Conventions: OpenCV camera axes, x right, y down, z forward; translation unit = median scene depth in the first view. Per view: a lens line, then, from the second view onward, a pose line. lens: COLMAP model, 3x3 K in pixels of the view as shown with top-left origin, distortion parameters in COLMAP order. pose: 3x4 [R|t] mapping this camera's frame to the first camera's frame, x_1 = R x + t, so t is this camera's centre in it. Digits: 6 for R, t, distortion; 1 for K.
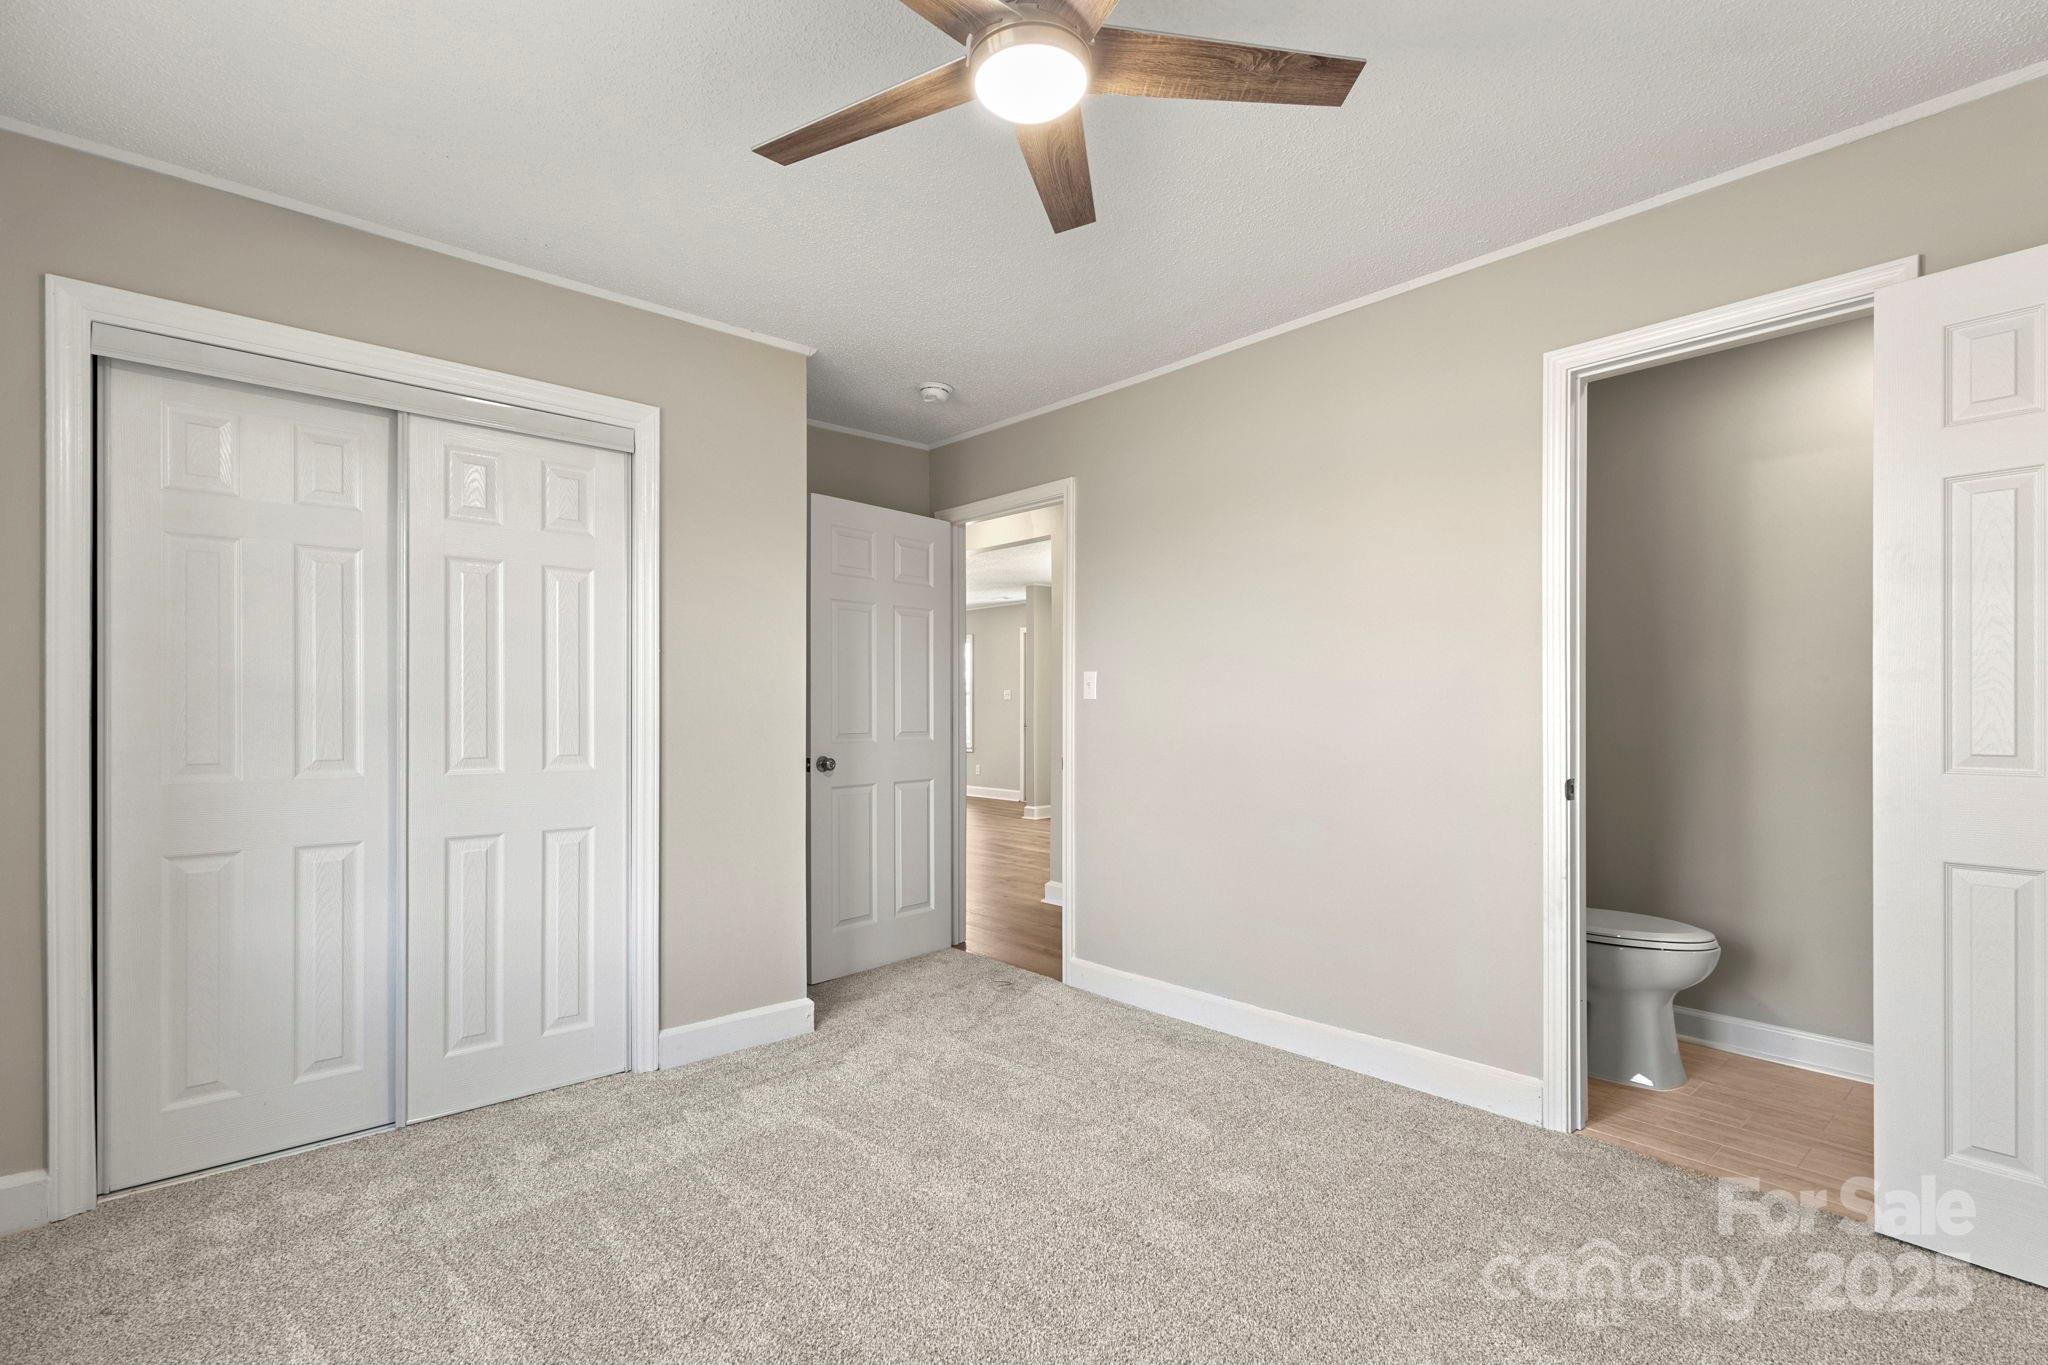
lens RADIAL K [[939.8, 0, 1022.8], [0, 939.8, 694.6], [0, 0, 1]] dist [-0.000994, 0.000064]
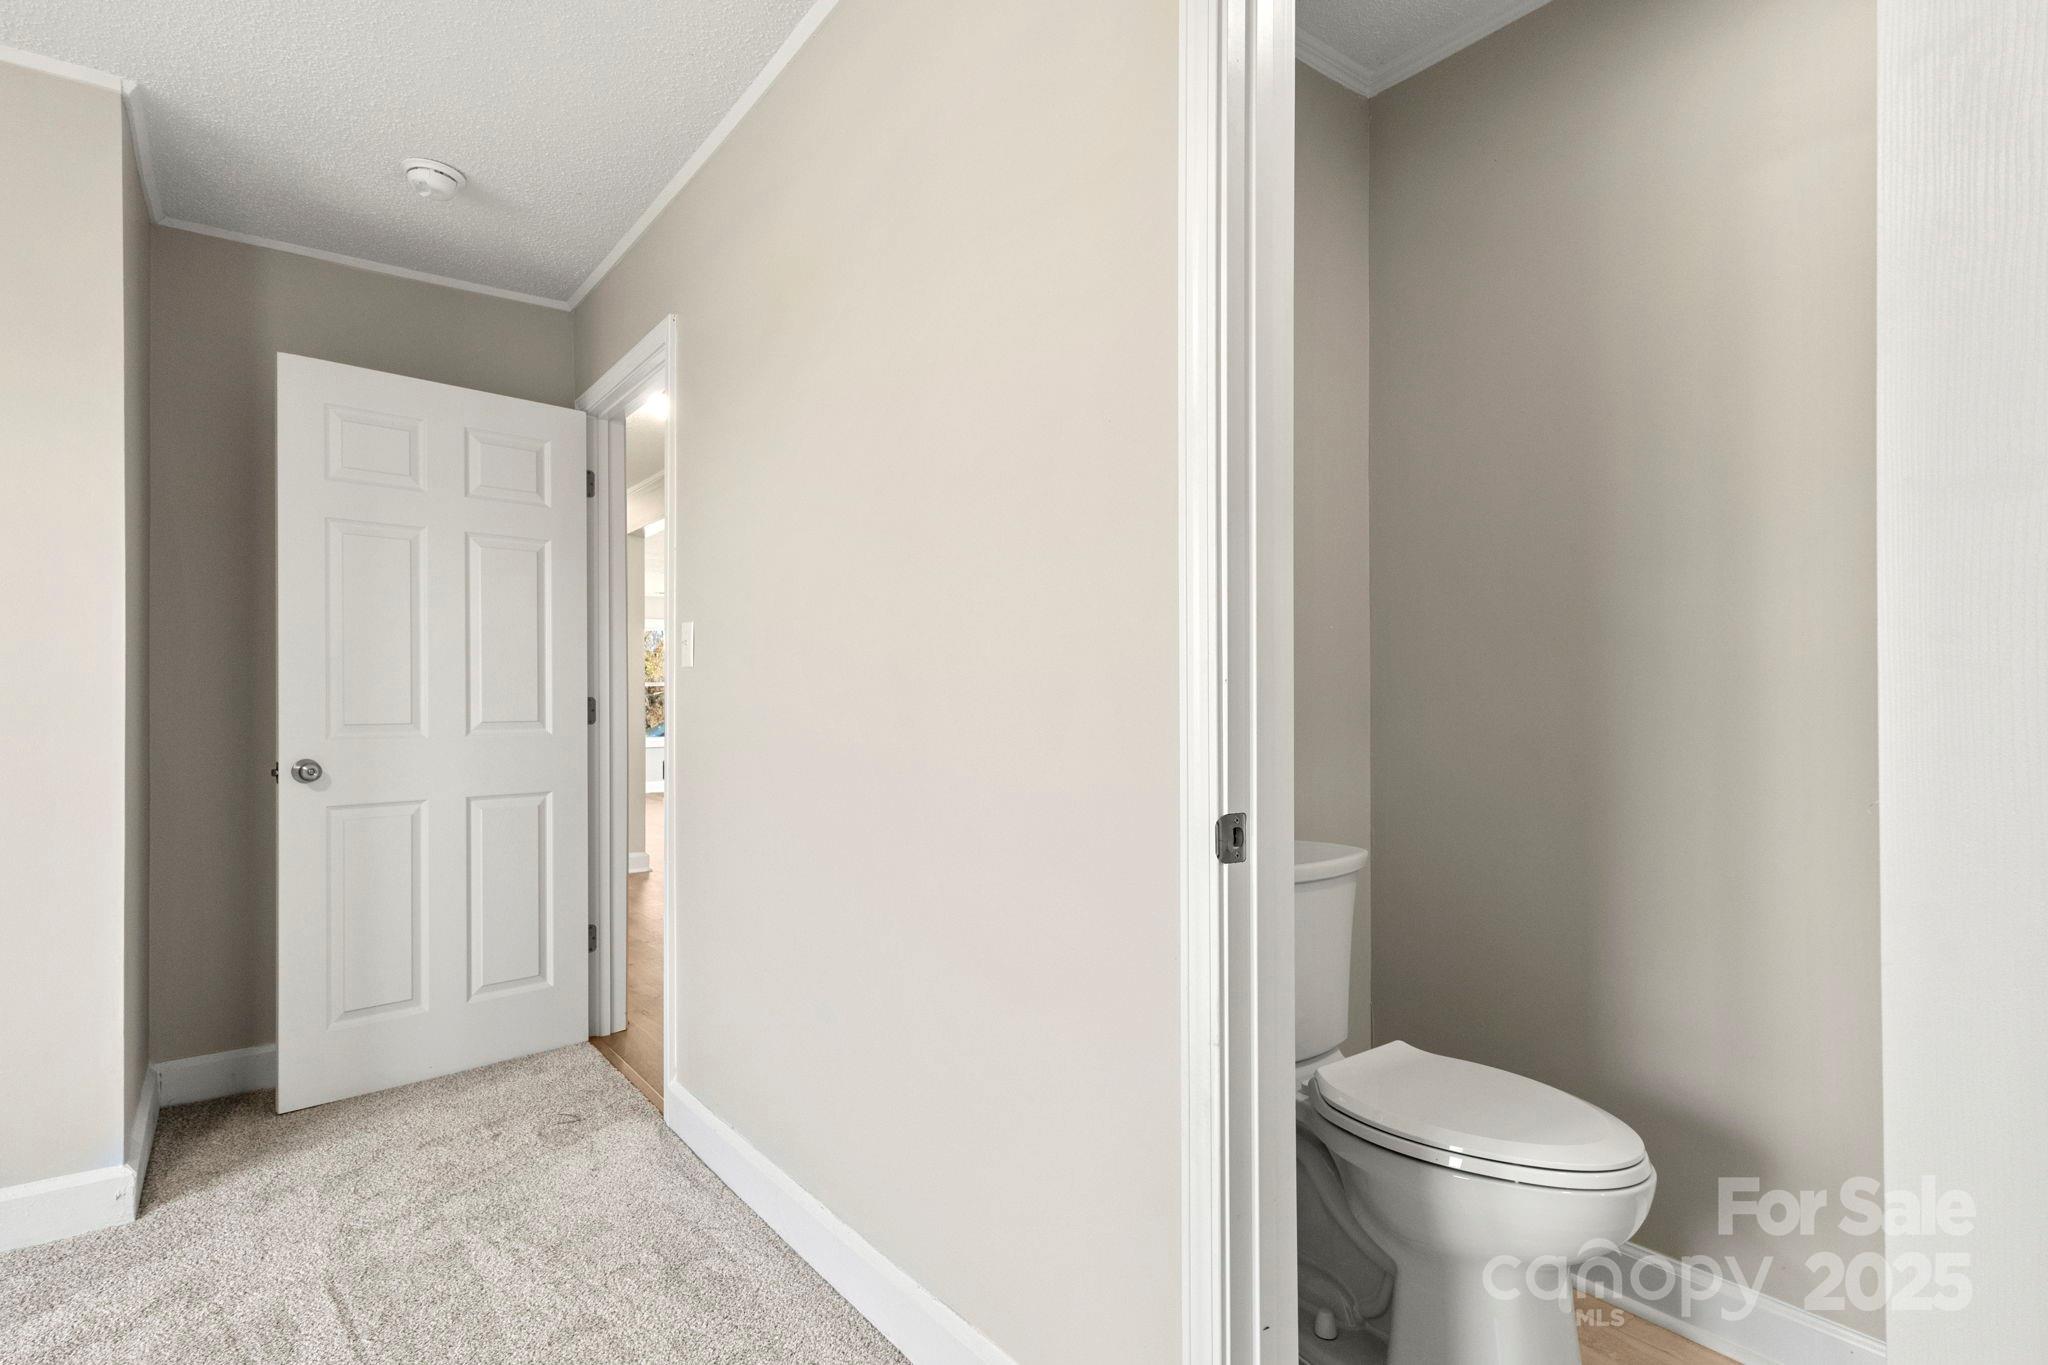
lens RADIAL K [[1015.4, 0, 1024.0], [0, 1015.4, 682.5], [0, 0, 1]] dist [0.001509, 0.000882]
pose [[0.997393, -0.007579, -0.071762, 0.333849], [0.007255, 0.999962, -0.004766, 0.020026], [0.071795, 0.004233, 0.997410, 0.338671]]
